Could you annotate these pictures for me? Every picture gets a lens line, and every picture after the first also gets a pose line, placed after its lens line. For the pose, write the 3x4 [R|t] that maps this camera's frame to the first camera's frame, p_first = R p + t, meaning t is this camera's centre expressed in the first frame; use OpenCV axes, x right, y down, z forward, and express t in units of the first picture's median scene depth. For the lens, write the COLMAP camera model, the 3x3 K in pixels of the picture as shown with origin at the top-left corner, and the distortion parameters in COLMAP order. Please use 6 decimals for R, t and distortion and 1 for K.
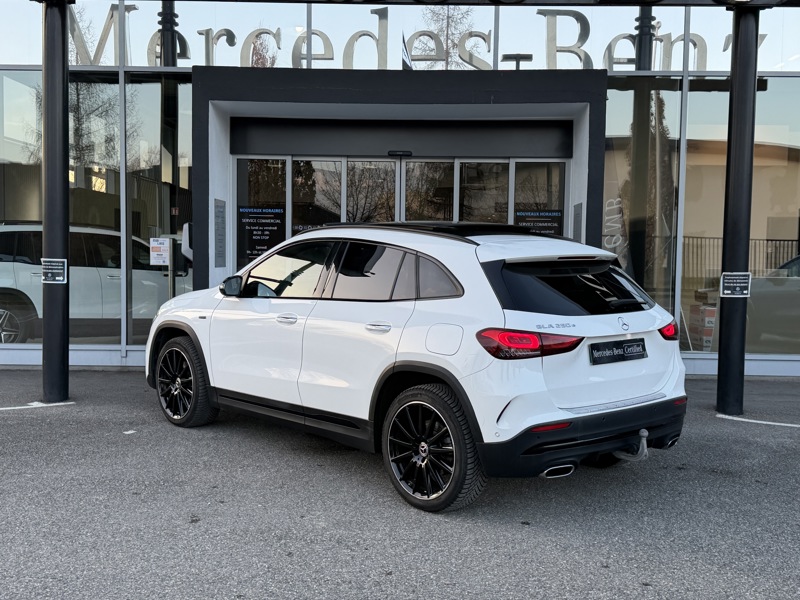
lens RADIAL K [[927.3, 0, 400.0], [0, 927.3, 300.0], [0, 0, 1]] dist [0.201972, -0.463239]
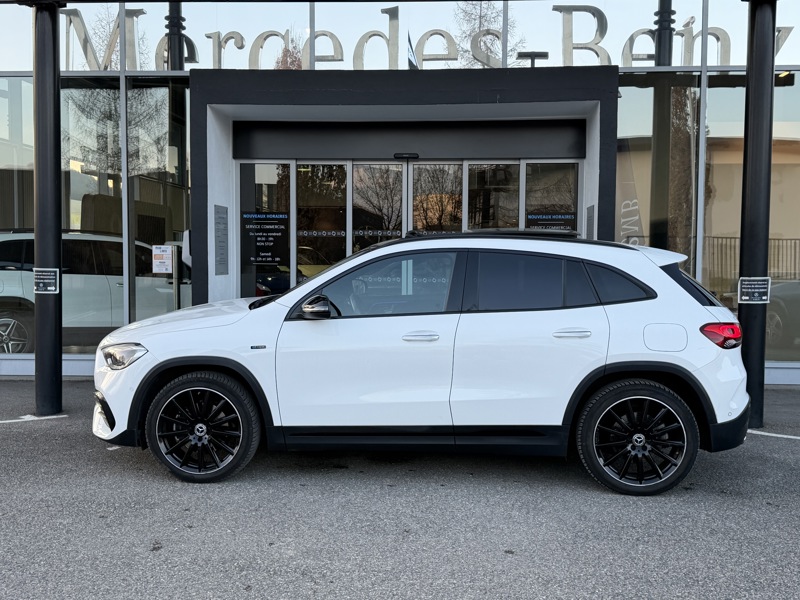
lens RADIAL K [[928.1, 0, 399.0], [0, 928.1, 297.6], [0, 0, 1]] dist [0.198537, -0.452201]
pose [[0.999087, -0.006367, -0.042240, 0.039237], [0.006167, 0.999969, -0.004862, -0.006220], [0.042270, 0.004597, 0.999096, 0.037580]]
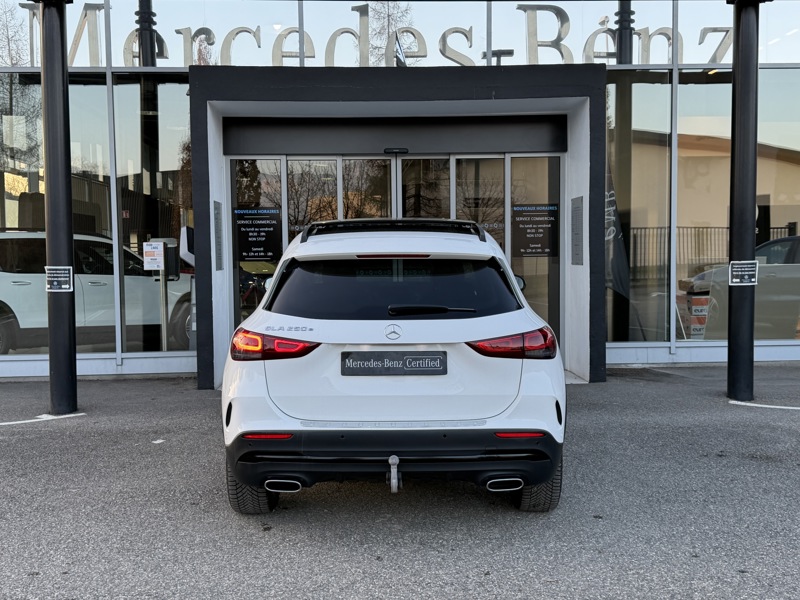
lens RADIAL K [[927.3, 0, 400.0], [0, 927.3, 300.0], [0, 0, 1]] dist [0.201972, -0.463239]
pose [[0.997272, -0.030564, 0.067190, -0.081807], [0.030371, 0.999531, 0.003892, -0.002214], [-0.067278, -0.001841, 0.997733, 0.007844]]
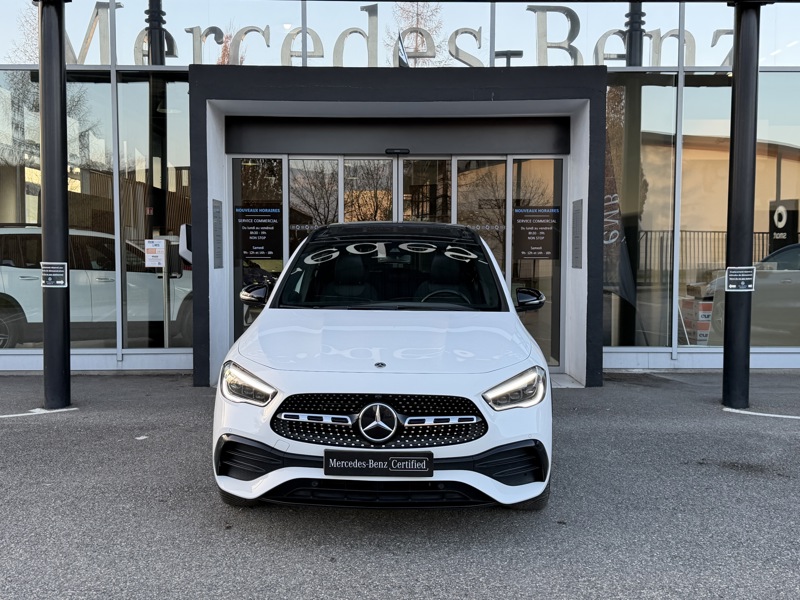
lens RADIAL K [[927.3, 0, 400.0], [0, 927.3, 300.0], [0, 0, 1]] dist [0.201972, -0.463239]
pose [[0.999301, -0.014927, 0.034262, -0.040742], [0.014818, 0.999884, 0.003450, -0.002487], [-0.034309, -0.002939, 0.999407, 0.006526]]
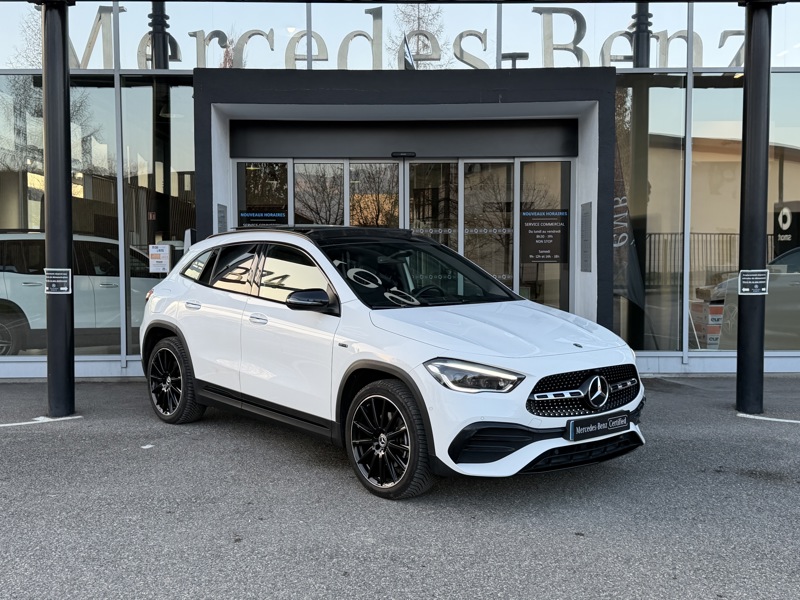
lens RADIAL K [[928.1, 0, 399.0], [0, 928.1, 297.6], [0, 0, 1]] dist [0.198537, -0.452201]
pose [[0.999323, -0.019098, 0.031455, -0.046849], [0.019199, 0.999811, -0.002909, -0.004215], [-0.031393, 0.003511, 0.999501, 0.019596]]
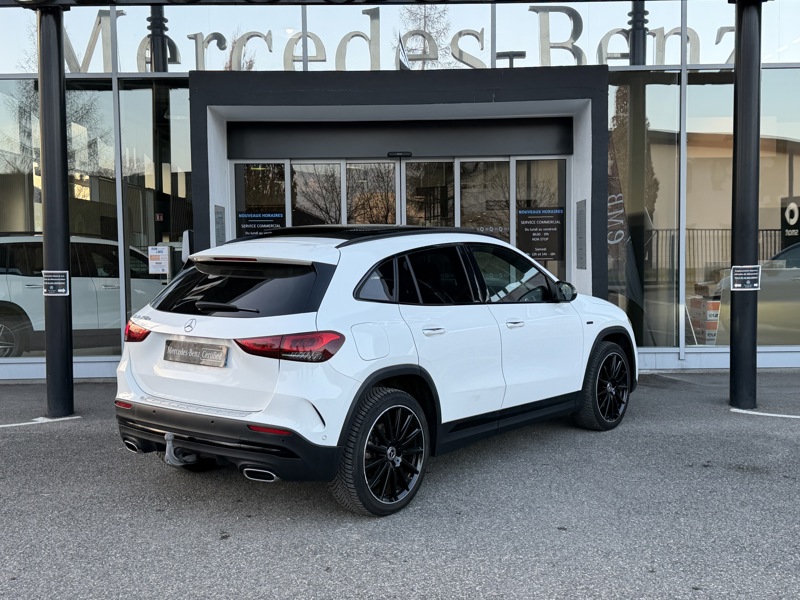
lens RADIAL K [[926.4, 0, 401.1], [0, 926.4, 297.8], [0, 0, 1]] dist [0.203423, -0.464325]
pose [[0.999369, -0.028236, 0.021533, -0.029134], [0.028270, 0.999599, -0.001291, -0.004156], [-0.021488, 0.001899, 0.999767, 0.012337]]
